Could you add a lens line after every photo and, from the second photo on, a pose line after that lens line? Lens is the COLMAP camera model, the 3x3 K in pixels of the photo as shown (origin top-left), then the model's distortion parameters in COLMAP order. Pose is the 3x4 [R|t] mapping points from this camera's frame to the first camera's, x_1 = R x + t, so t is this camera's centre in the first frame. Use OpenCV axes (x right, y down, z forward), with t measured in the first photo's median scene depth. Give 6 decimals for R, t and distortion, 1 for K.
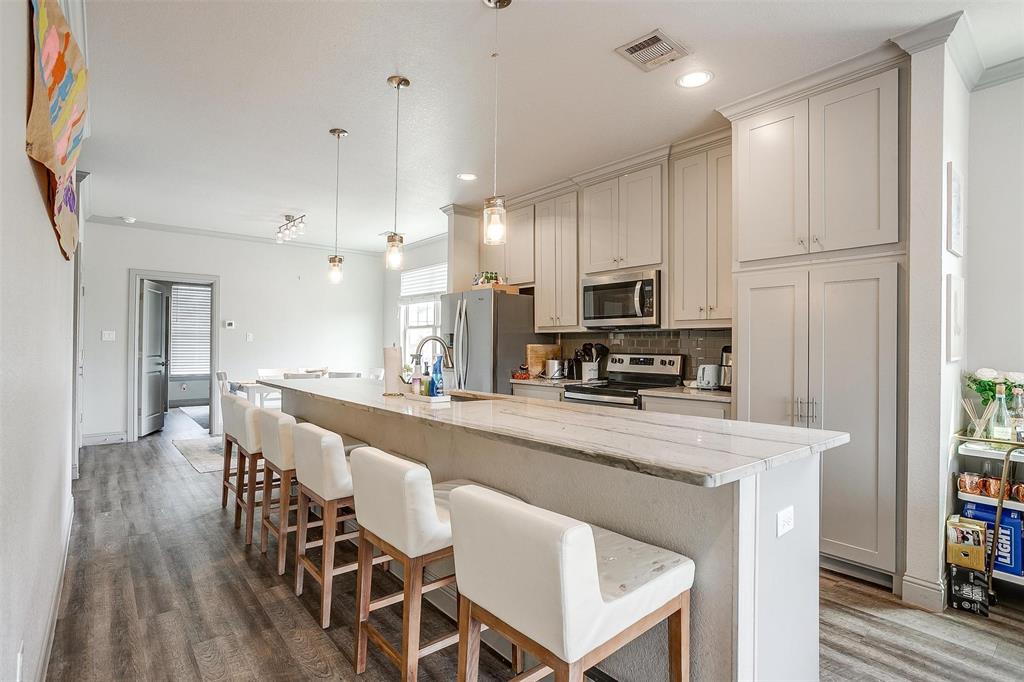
lens RADIAL K [[503.2, 0, 520.2], [0, 503.2, 343.9], [0, 0, 1]] dist [-0.052990, 0.028152]
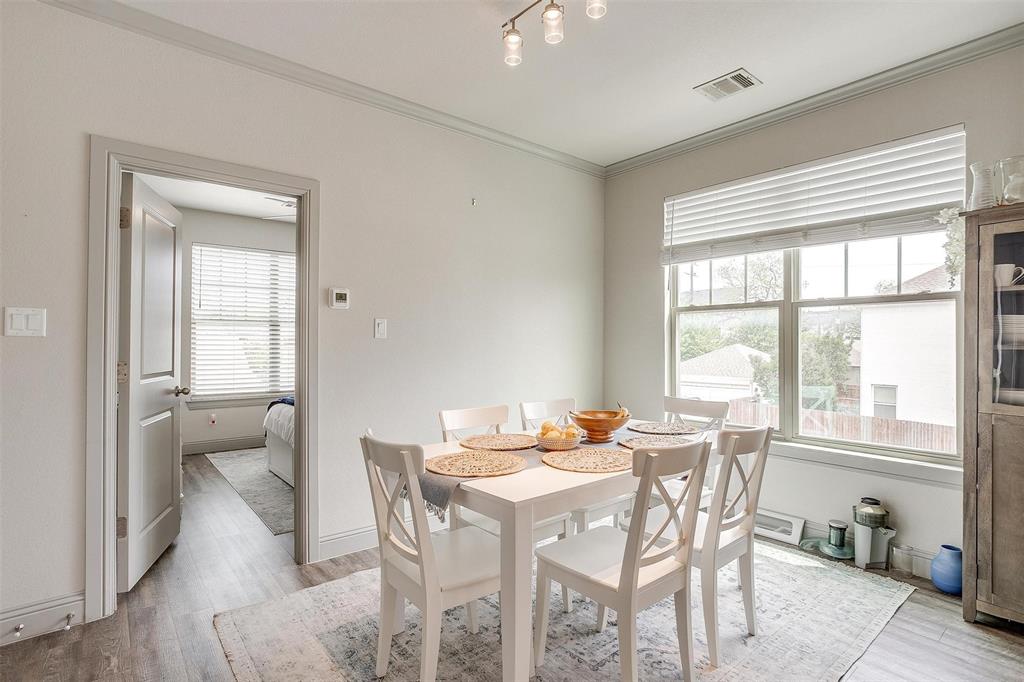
lens RADIAL K [[503.2, 0, 520.2], [0, 503.2, 343.9], [0, 0, 1]] dist [-0.052990, 0.028152]
pose [[0.999978, -0.004355, 0.005015, -0.447354], [0.004350, 0.999990, 0.001073, -0.000527], [-0.005019, -0.001052, 0.999987, 0.593109]]
